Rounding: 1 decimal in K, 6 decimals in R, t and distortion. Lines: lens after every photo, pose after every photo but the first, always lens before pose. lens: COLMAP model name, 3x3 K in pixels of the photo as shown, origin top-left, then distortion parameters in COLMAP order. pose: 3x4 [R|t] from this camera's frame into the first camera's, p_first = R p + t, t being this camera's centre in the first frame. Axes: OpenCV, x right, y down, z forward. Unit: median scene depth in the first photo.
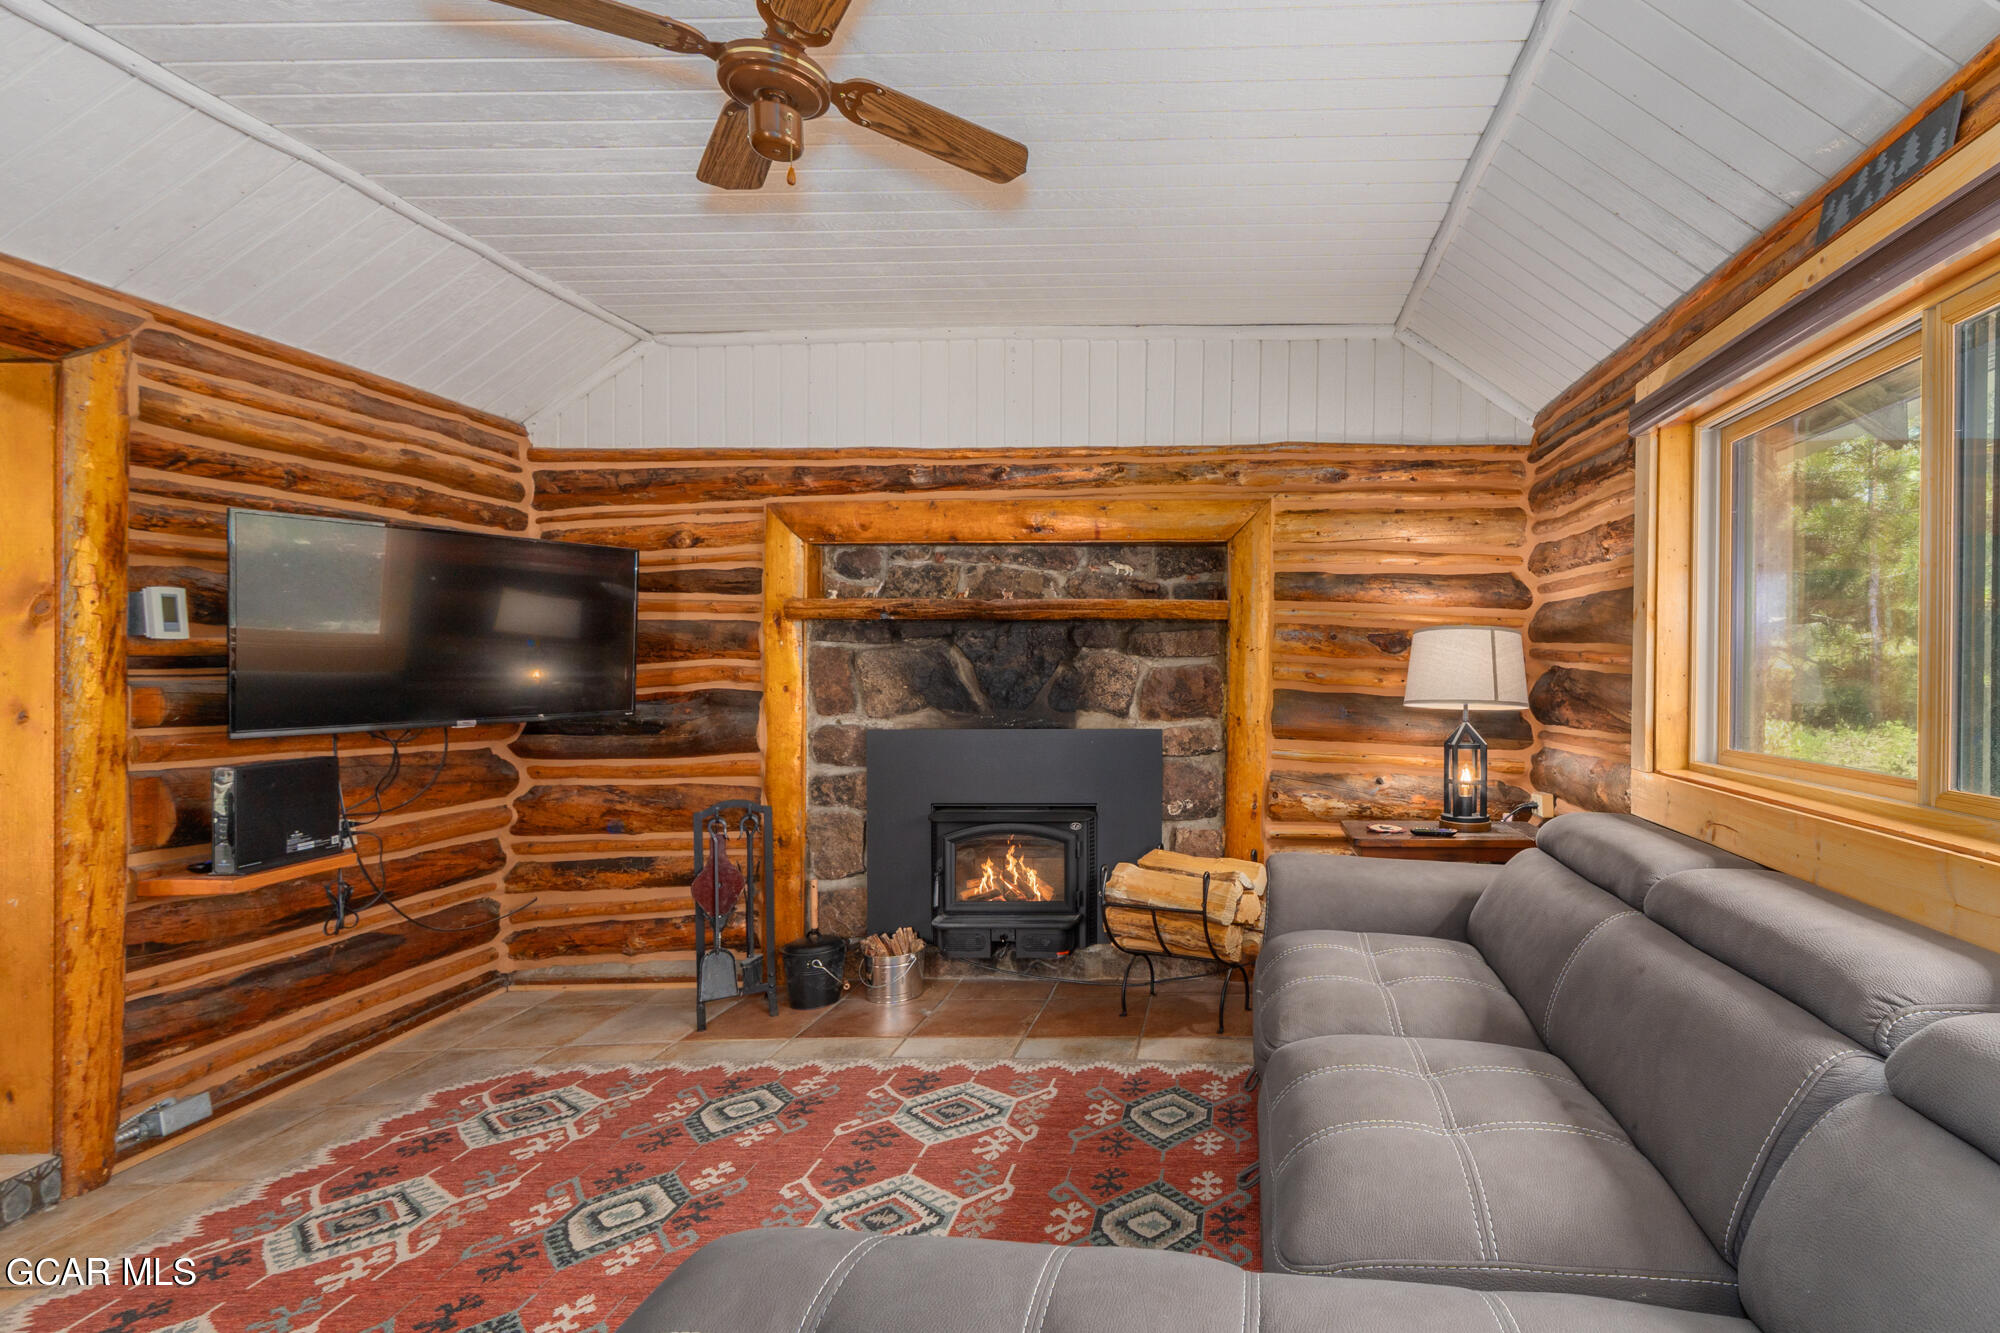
lens RADIAL K [[915.5, 0, 1231.4], [0, 915.5, 664.8], [0, 0, 1]] dist [0.002759, 0.000246]
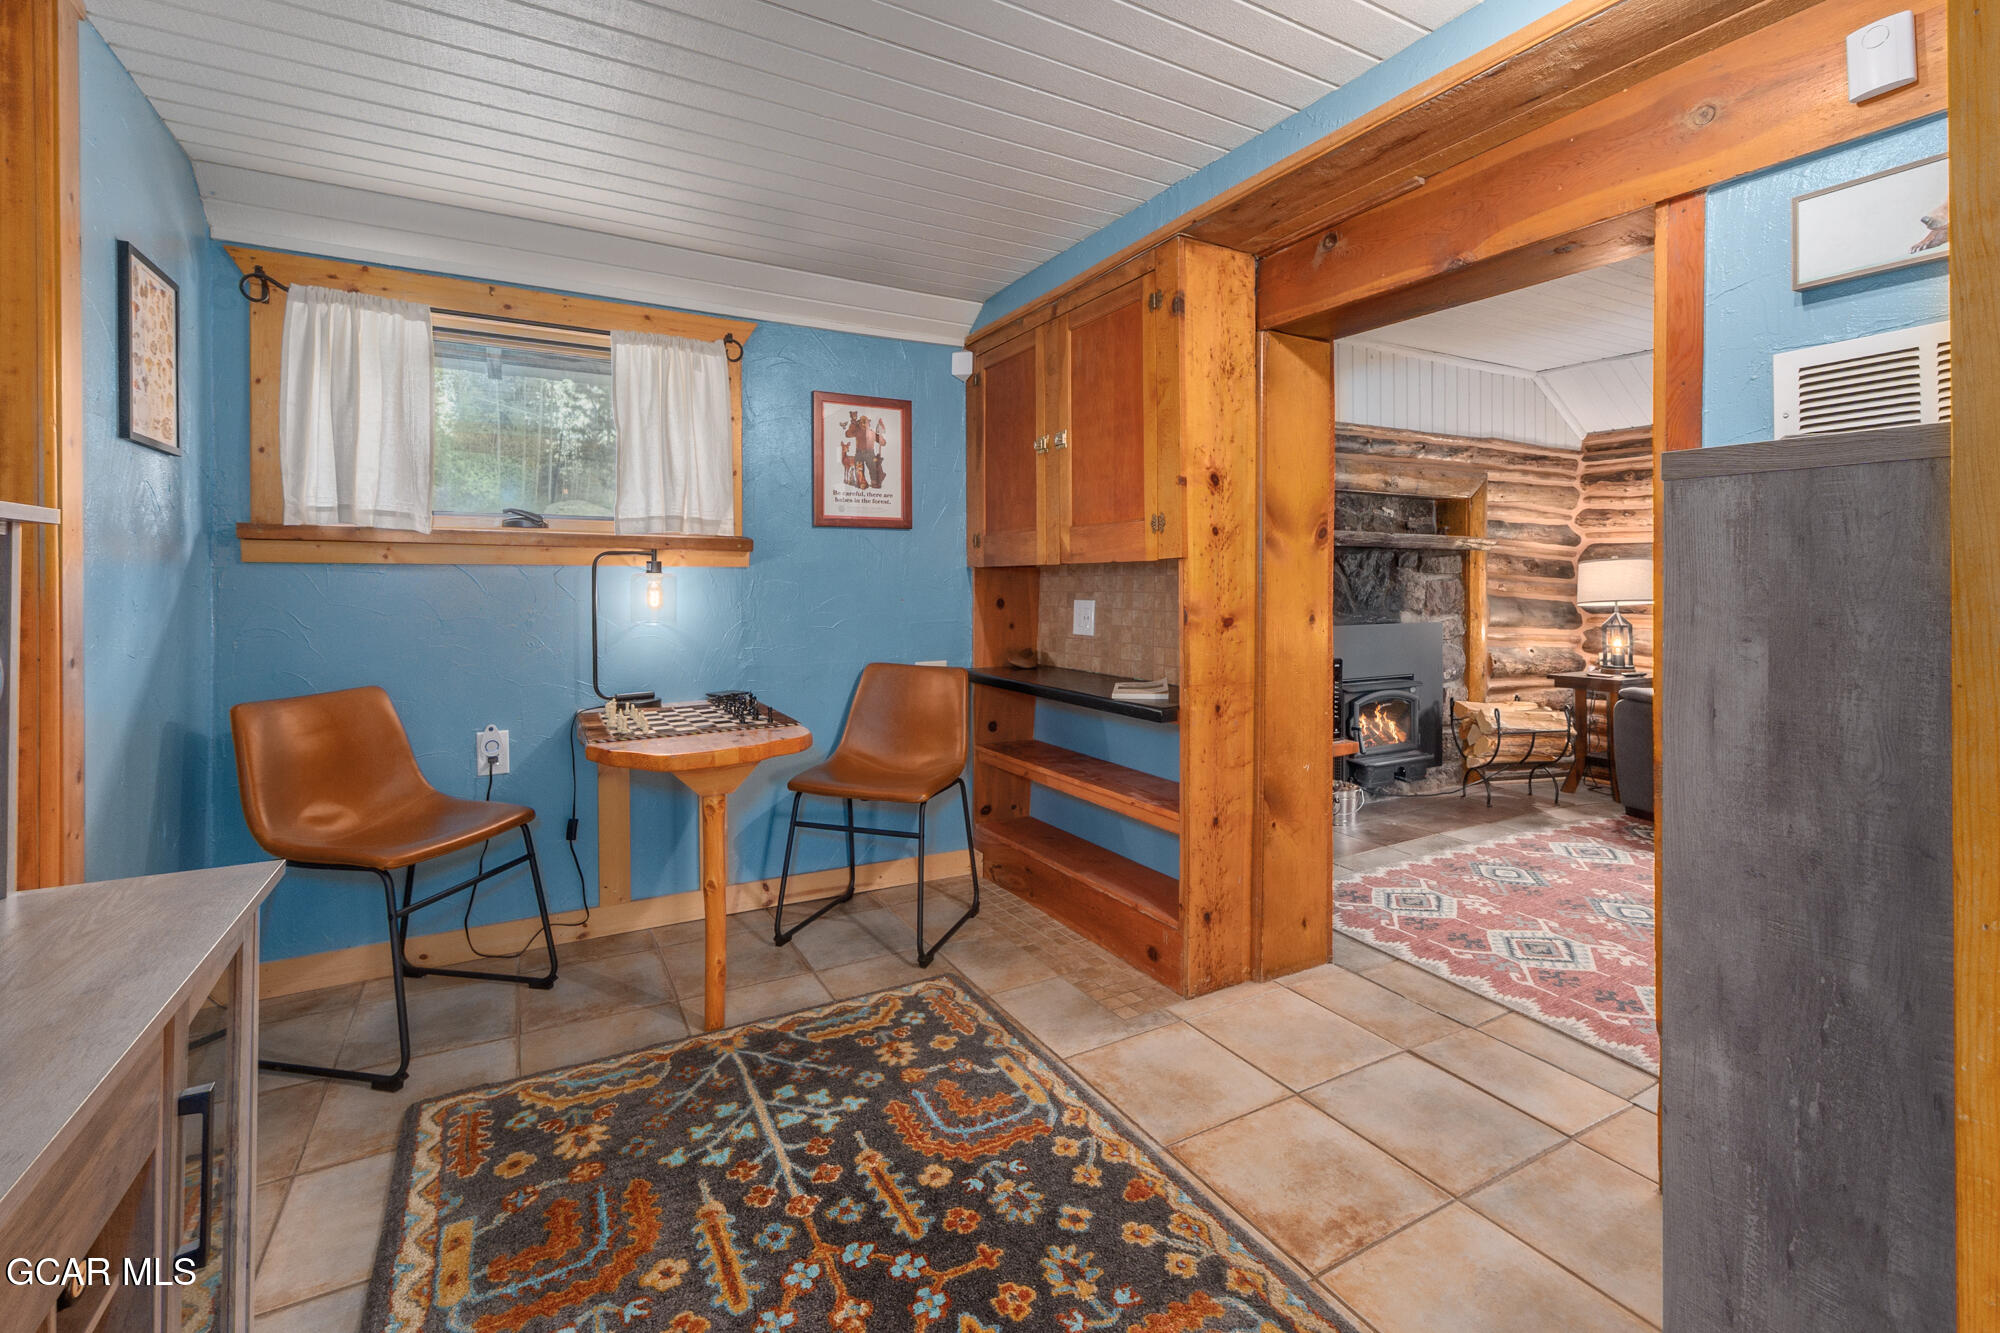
lens RADIAL K [[882.8, 0, 998.1], [0, 882.8, 573.5], [0, 0, 1]] dist [0.001546, 0.000081]
pose [[0.870630, 0.002157, 0.491934, -1.419281], [0.000050, 0.999990, -0.004473, -0.003028], [-0.491939, 0.003919, 0.870621, 0.098121]]
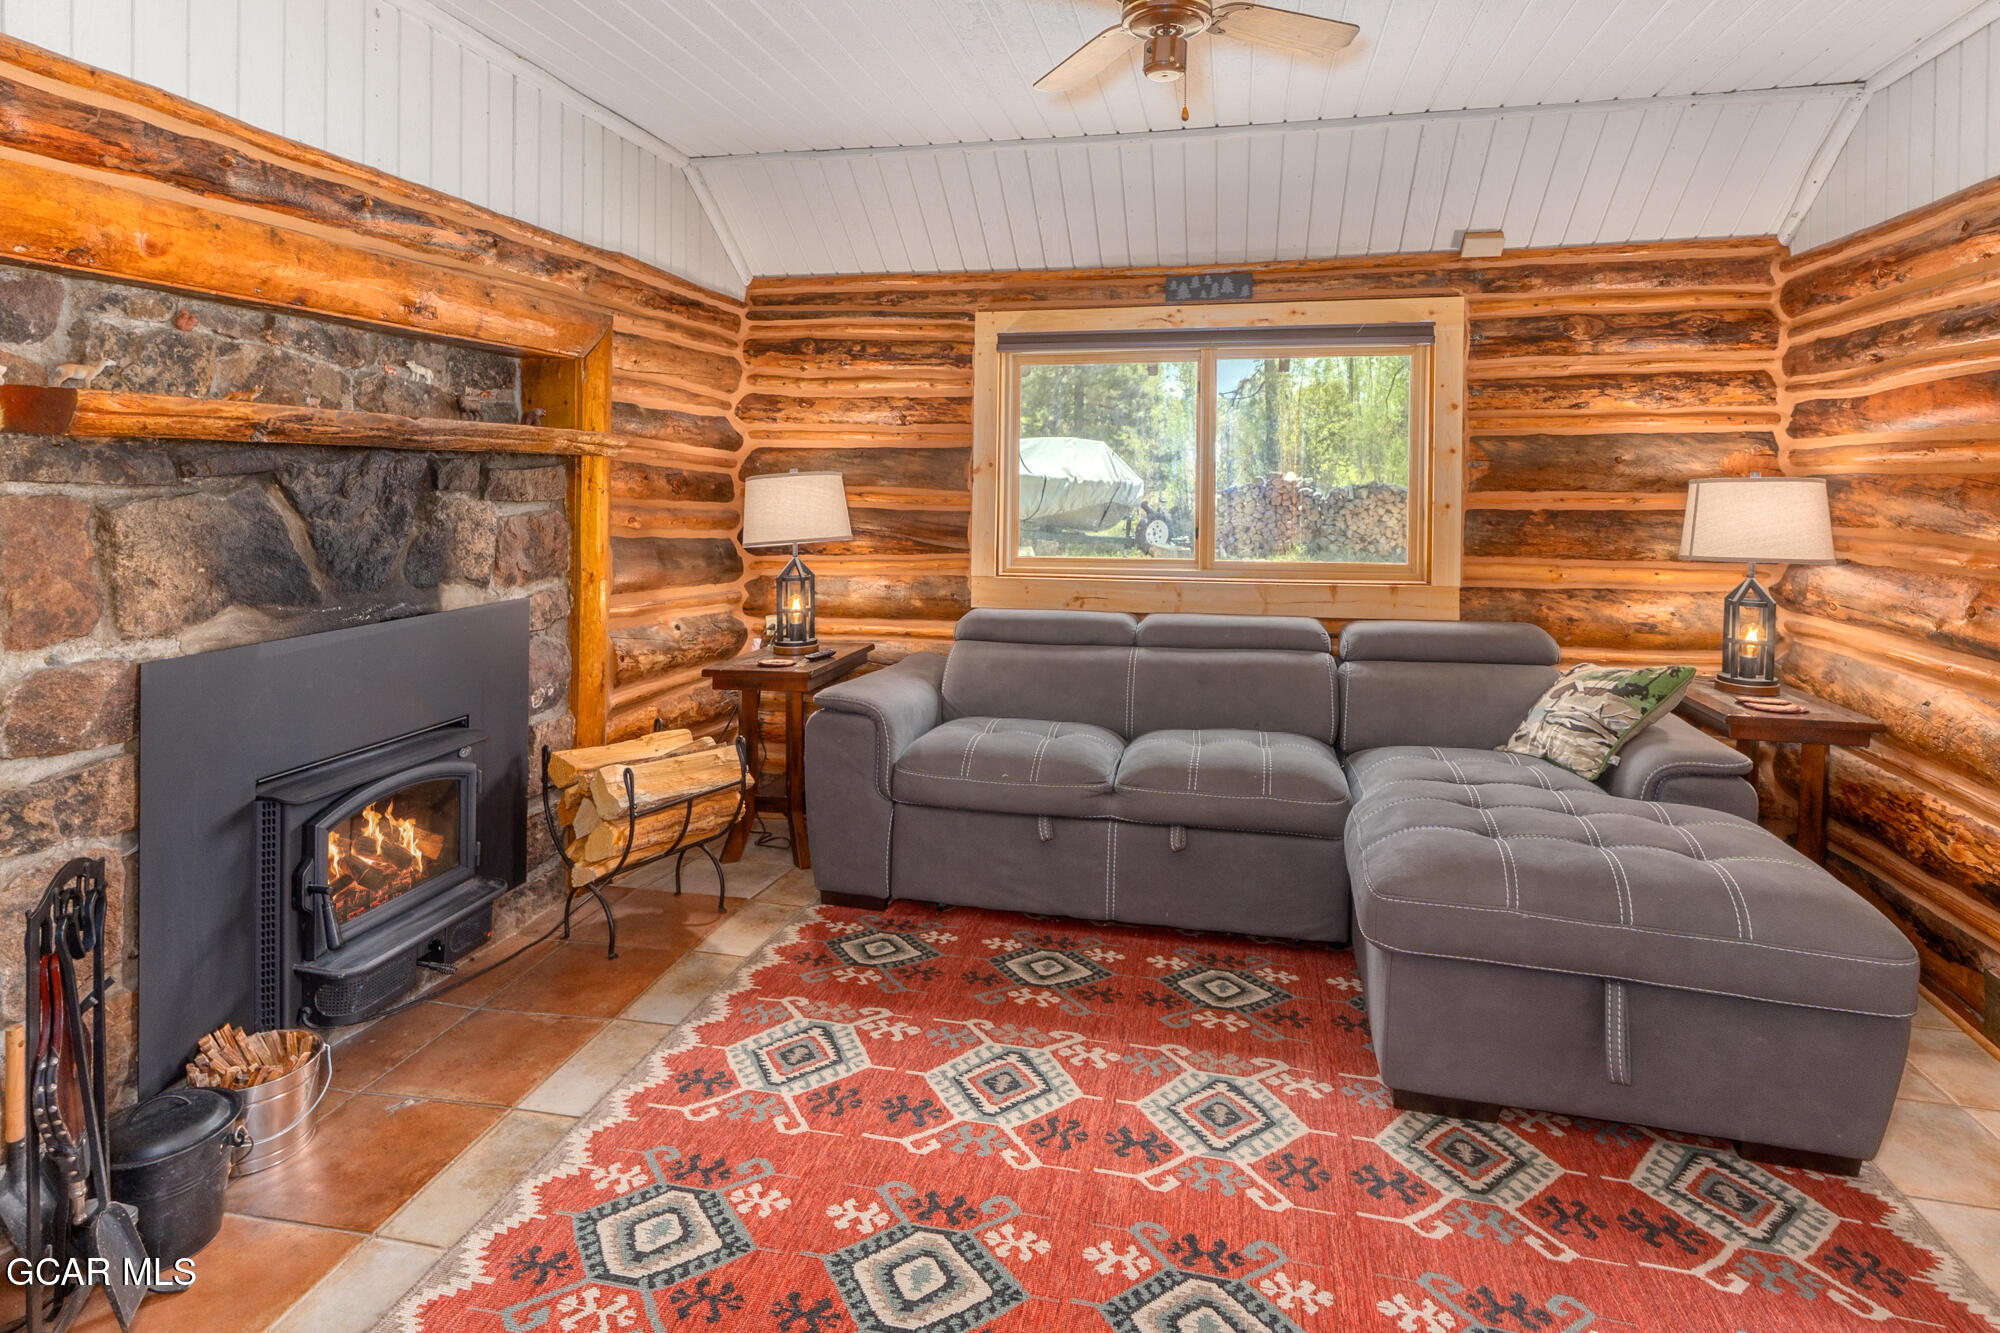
lens RADIAL K [[1085.3, 0, 995.6], [0, 1085.3, 471.7], [0, 0, 1]] dist [-0.000240, -0.000453]
pose [[0.194582, 0.006303, 0.980866, -0.882417], [-0.006190, 0.999967, -0.005198, -0.031651], [-0.980867, -0.005060, 0.194614, 0.445464]]
